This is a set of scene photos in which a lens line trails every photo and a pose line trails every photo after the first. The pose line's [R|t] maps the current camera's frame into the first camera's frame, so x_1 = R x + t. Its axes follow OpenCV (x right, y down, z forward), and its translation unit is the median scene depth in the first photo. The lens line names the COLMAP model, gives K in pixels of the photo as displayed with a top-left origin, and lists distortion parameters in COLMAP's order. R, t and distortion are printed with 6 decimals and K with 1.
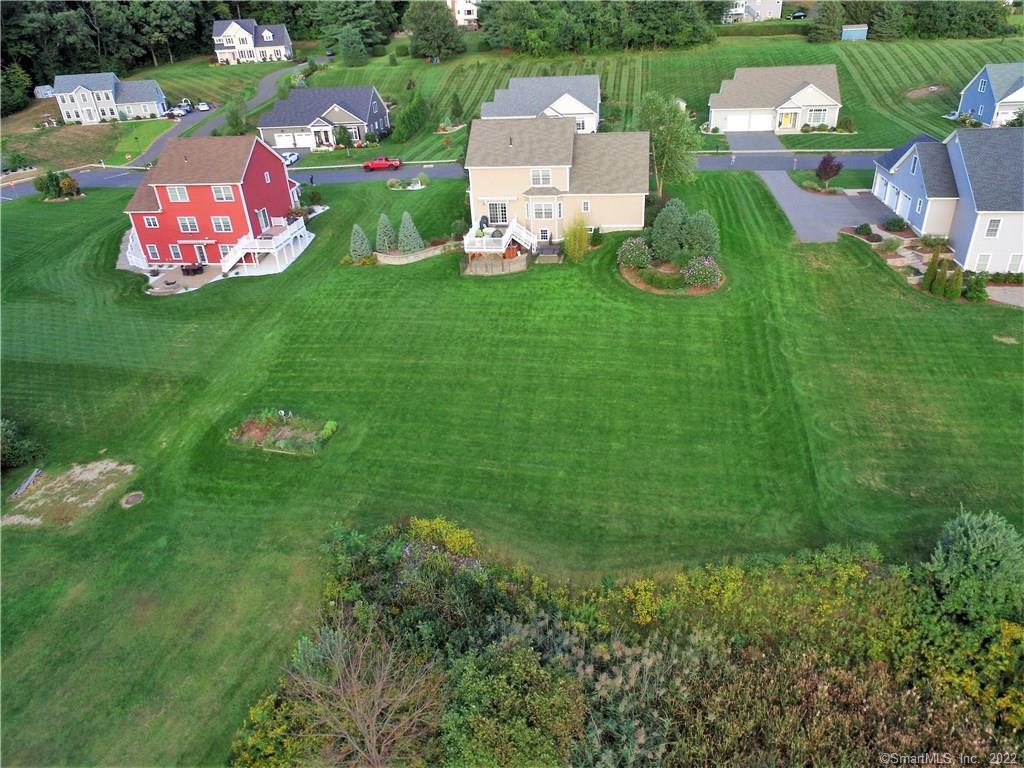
lens RADIAL K [[686.6, 0, 512.0], [0, 686.6, 384.0], [0, 0, 1]] dist [-0.007751, 0.004180]
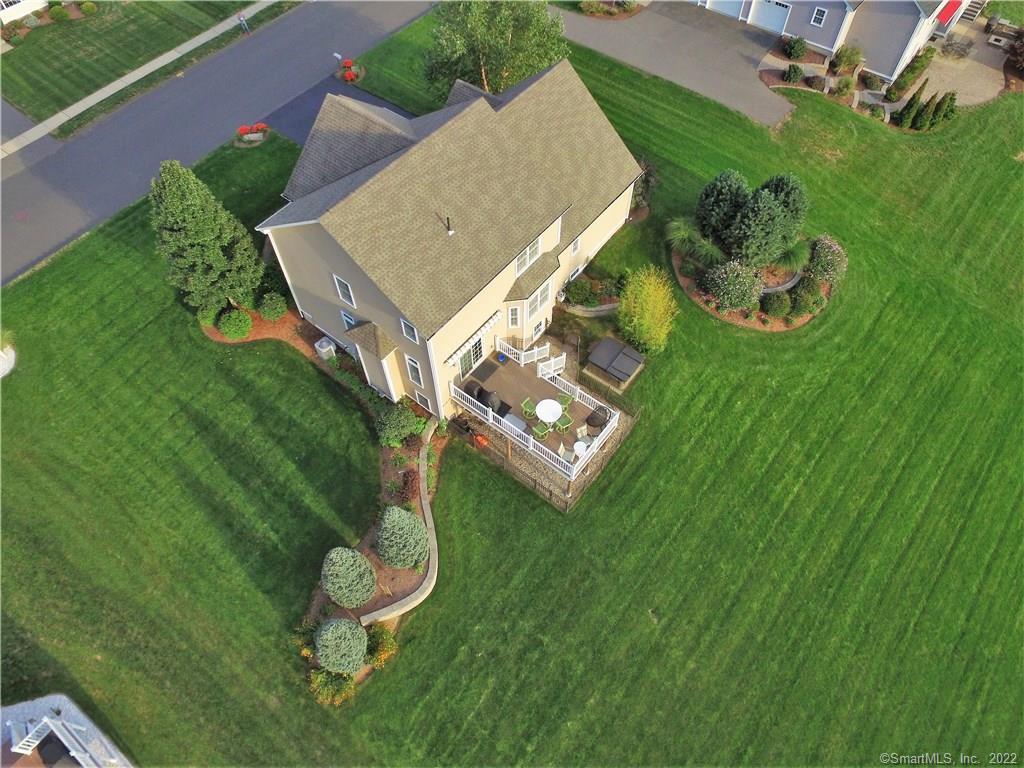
lens RADIAL K [[689.1, 0, 513.3], [0, 689.1, 382.0], [0, 0, 1]] dist [-0.005748, 0.008197]
pose [[0.485922, -0.694979, 0.529985, -0.286733], [0.409876, 0.716776, 0.564122, -0.513765], [-0.771934, -0.056891, 0.633152, 0.682042]]
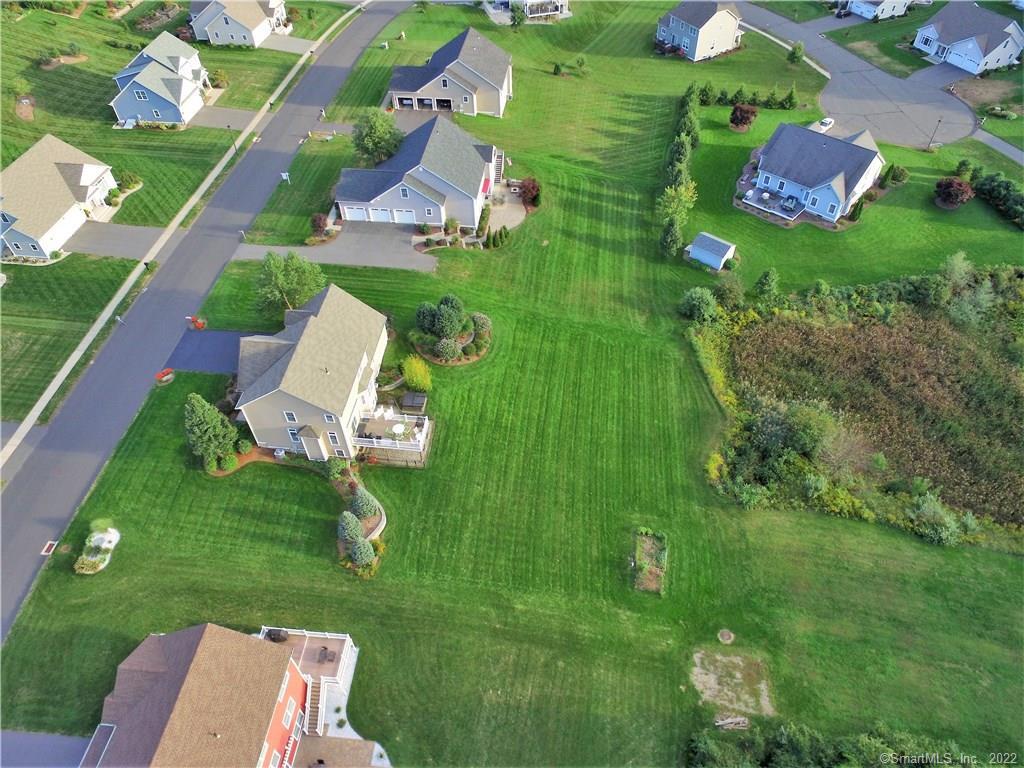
lens RADIAL K [[689.1, 0, 513.3], [0, 689.1, 382.0], [0, 0, 1]] dist [-0.005748, 0.008197]
pose [[-0.047671, -0.696166, 0.716296, -0.767035], [0.499979, 0.604179, 0.620474, -0.843572], [-0.864724, 0.387712, 0.319267, 0.436732]]
